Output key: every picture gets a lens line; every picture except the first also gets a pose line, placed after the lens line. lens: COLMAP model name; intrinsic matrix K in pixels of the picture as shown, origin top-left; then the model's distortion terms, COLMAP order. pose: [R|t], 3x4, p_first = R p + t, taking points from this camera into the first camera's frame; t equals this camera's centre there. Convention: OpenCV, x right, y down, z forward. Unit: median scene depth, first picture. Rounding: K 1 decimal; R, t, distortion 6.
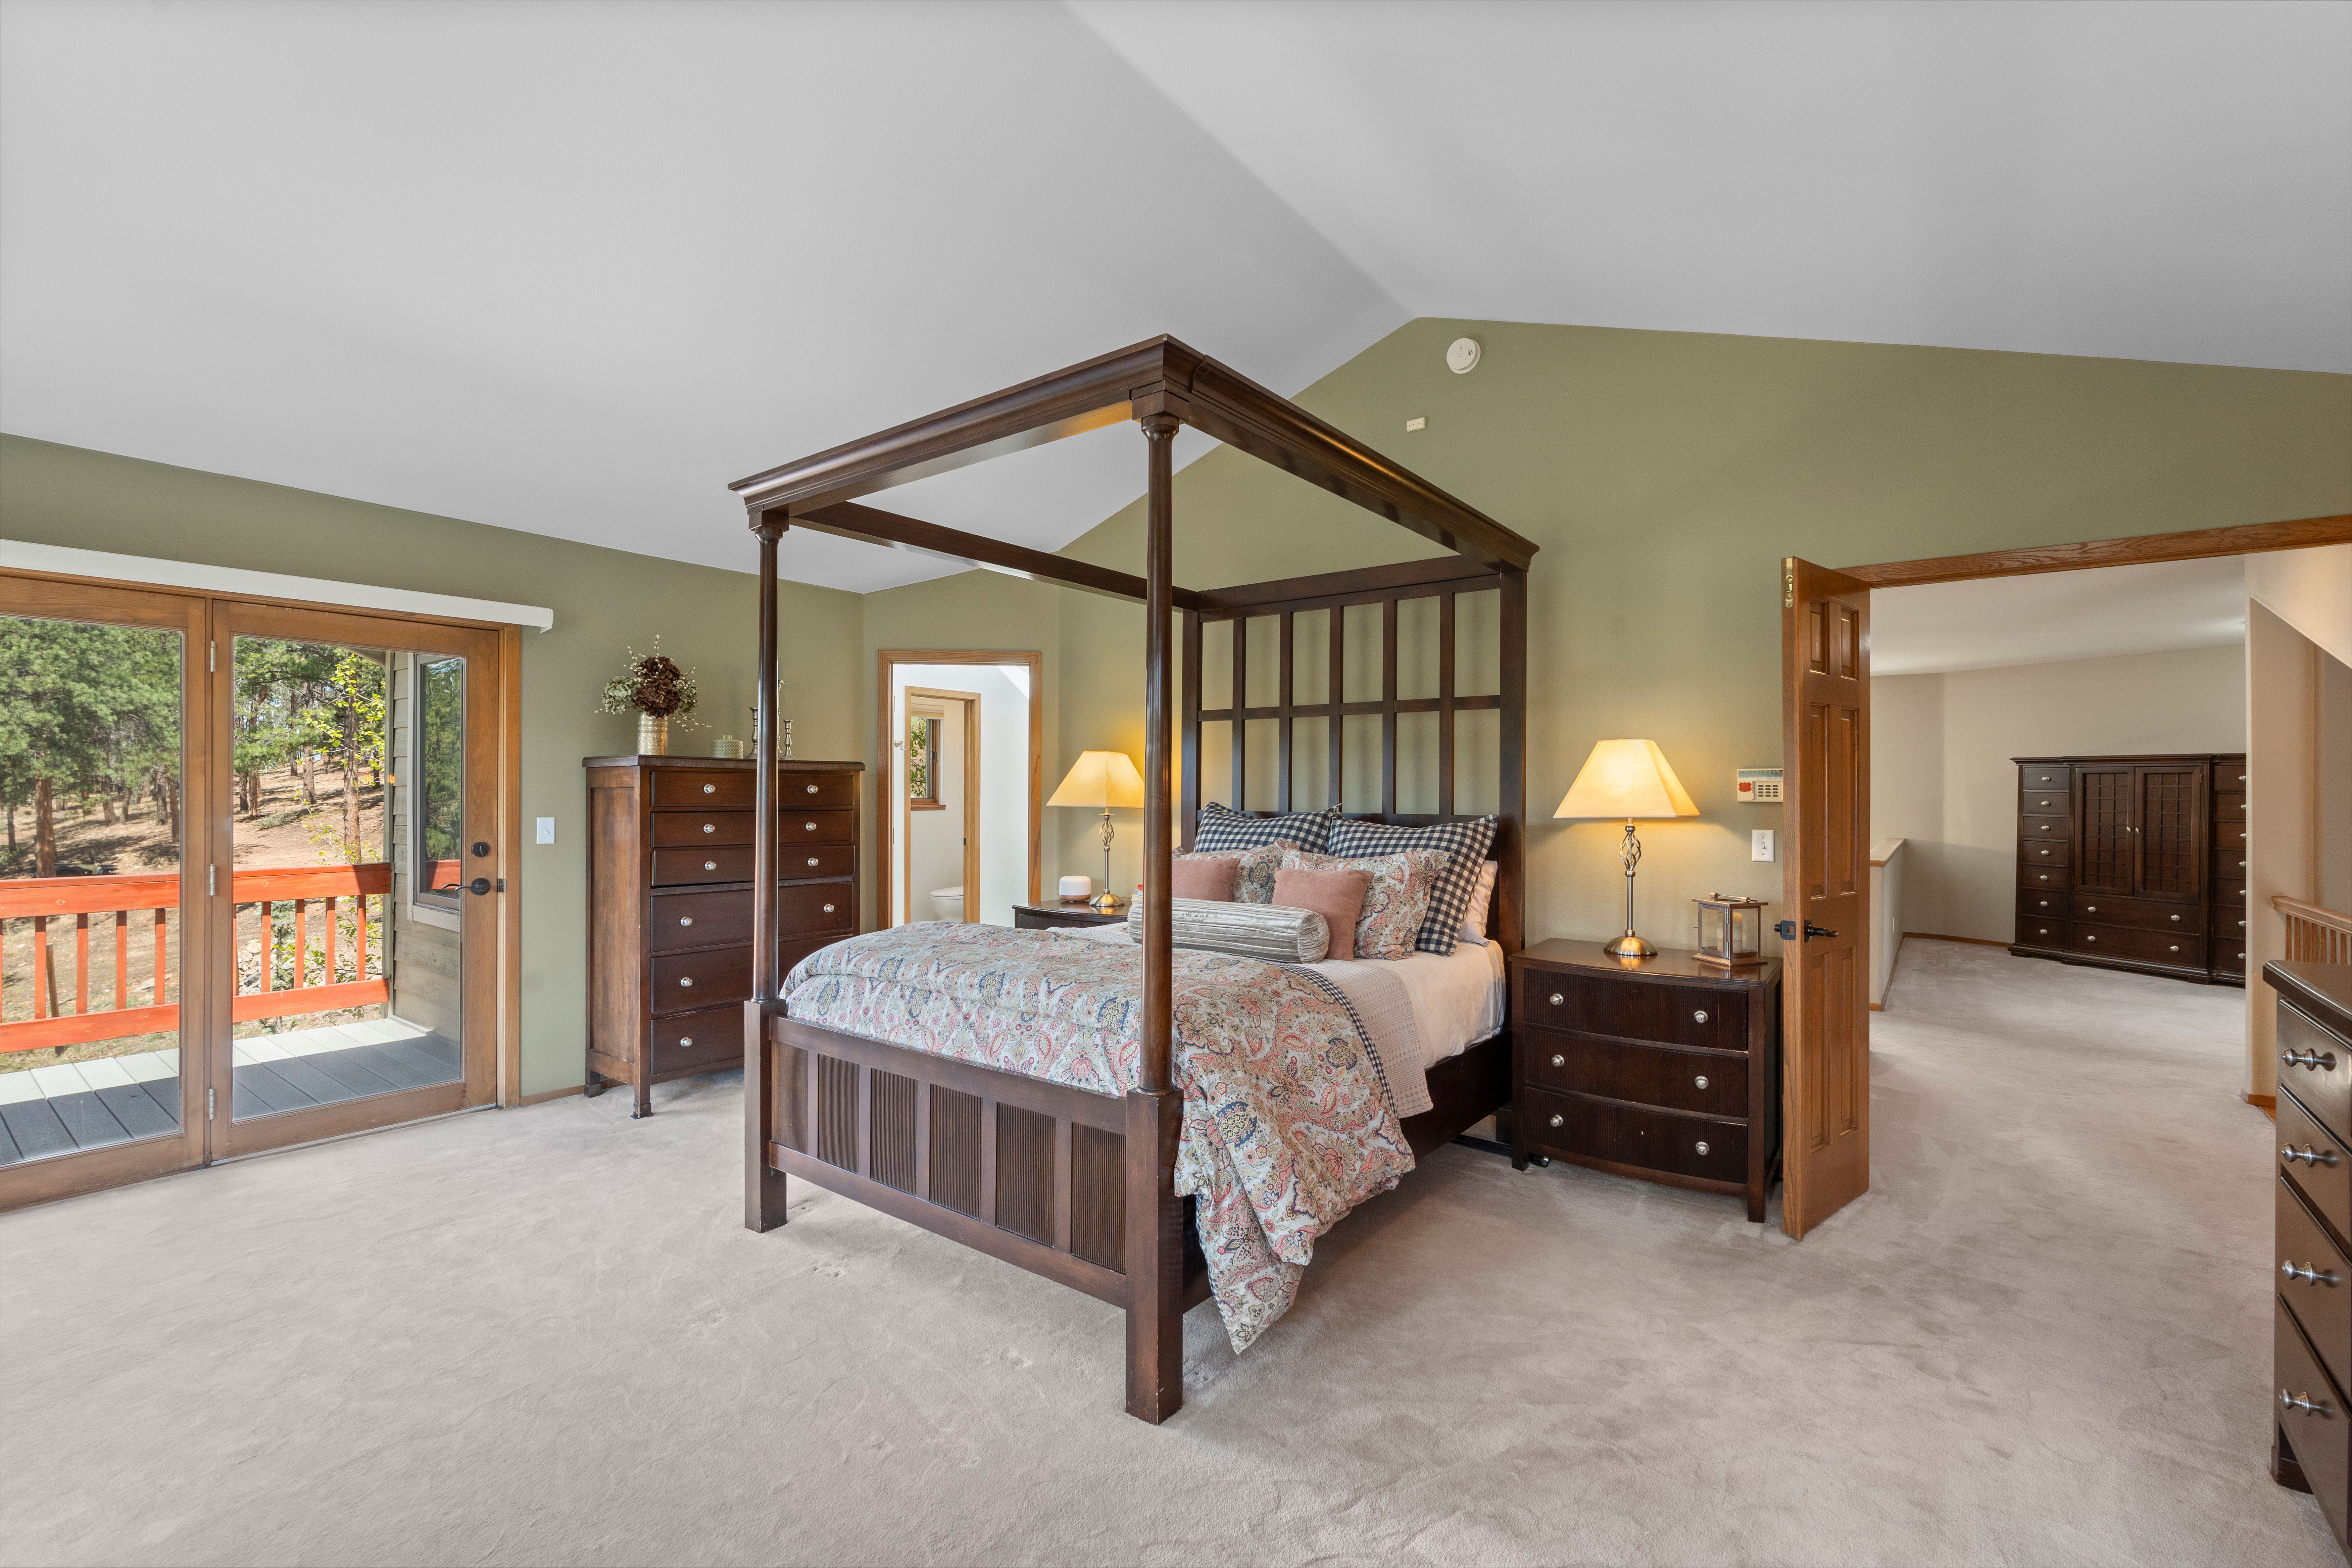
lens RADIAL K [[1045.4, 0, 1189.9], [0, 1045.4, 778.4], [0, 0, 1]] dist [0.004749, 0.001558]
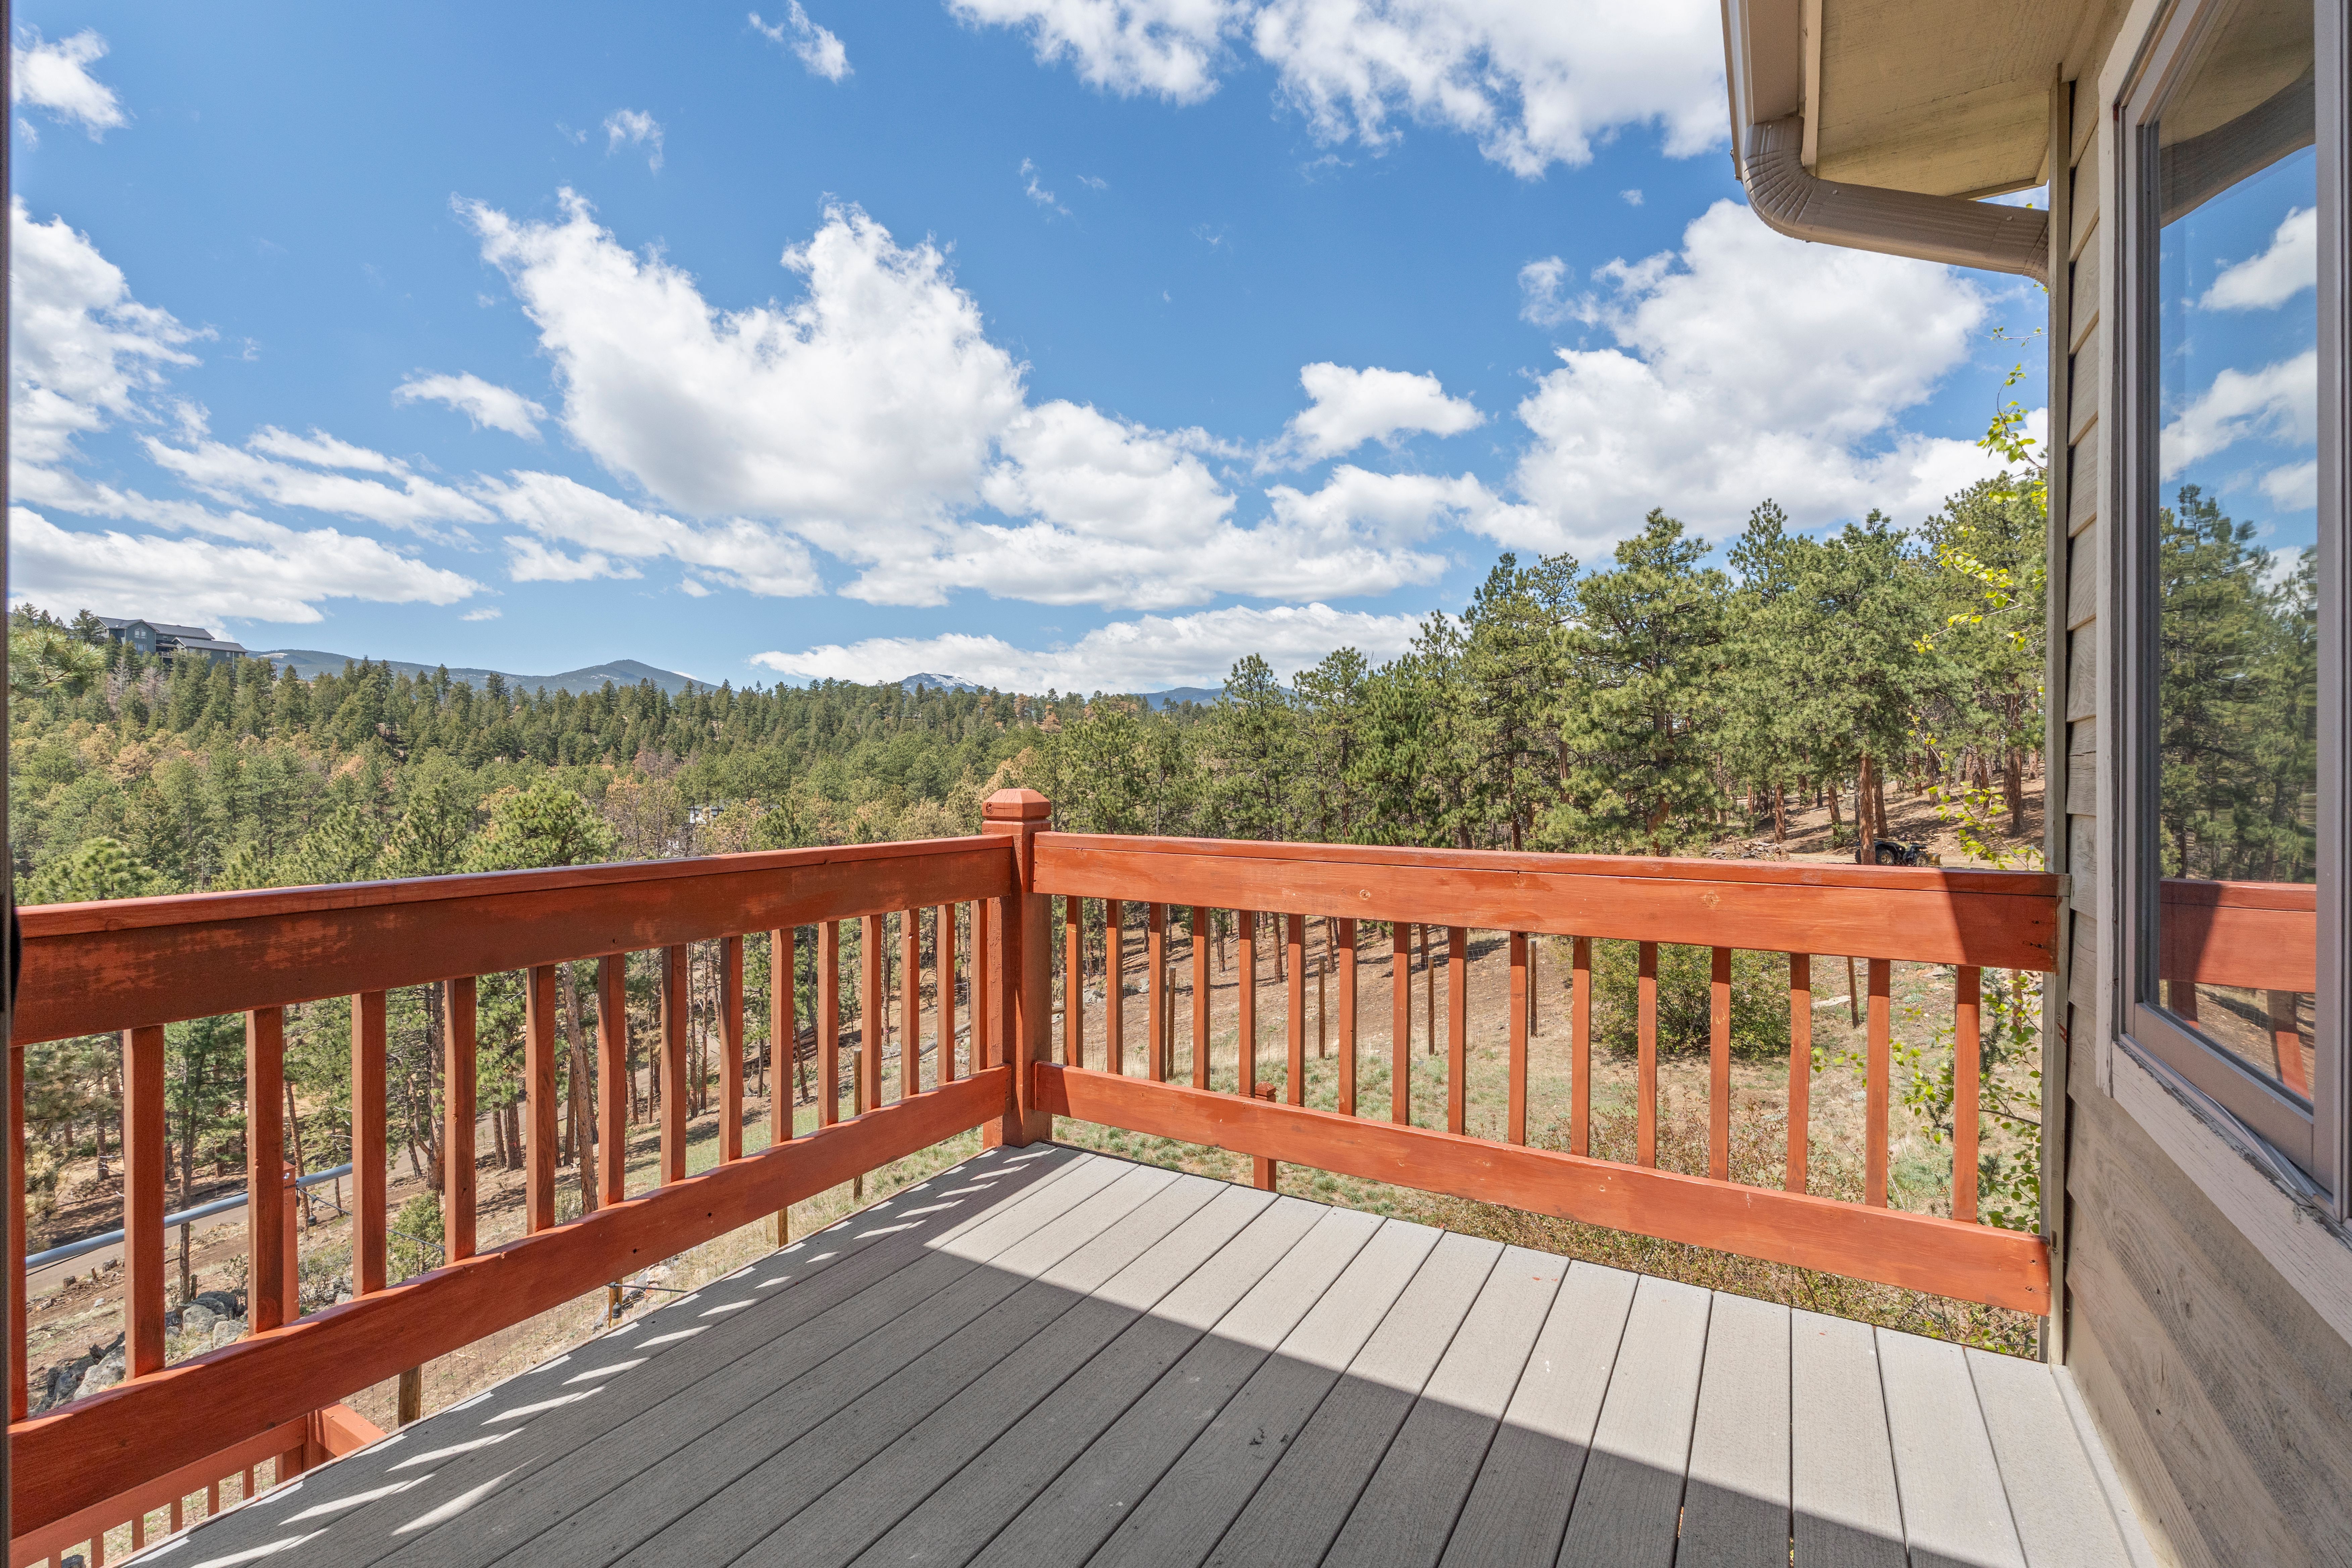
lens RADIAL K [[1045.4, 0, 1234.9], [0, 1045.4, 767.5], [0, 0, 1]] dist [0.004749, 0.001558]
pose [[0.154859, -0.004782, -0.987925, -0.146501], [0.000837, 0.999989, -0.004709, 0.014864], [0.987936, -0.000097, 0.154861, 0.211656]]
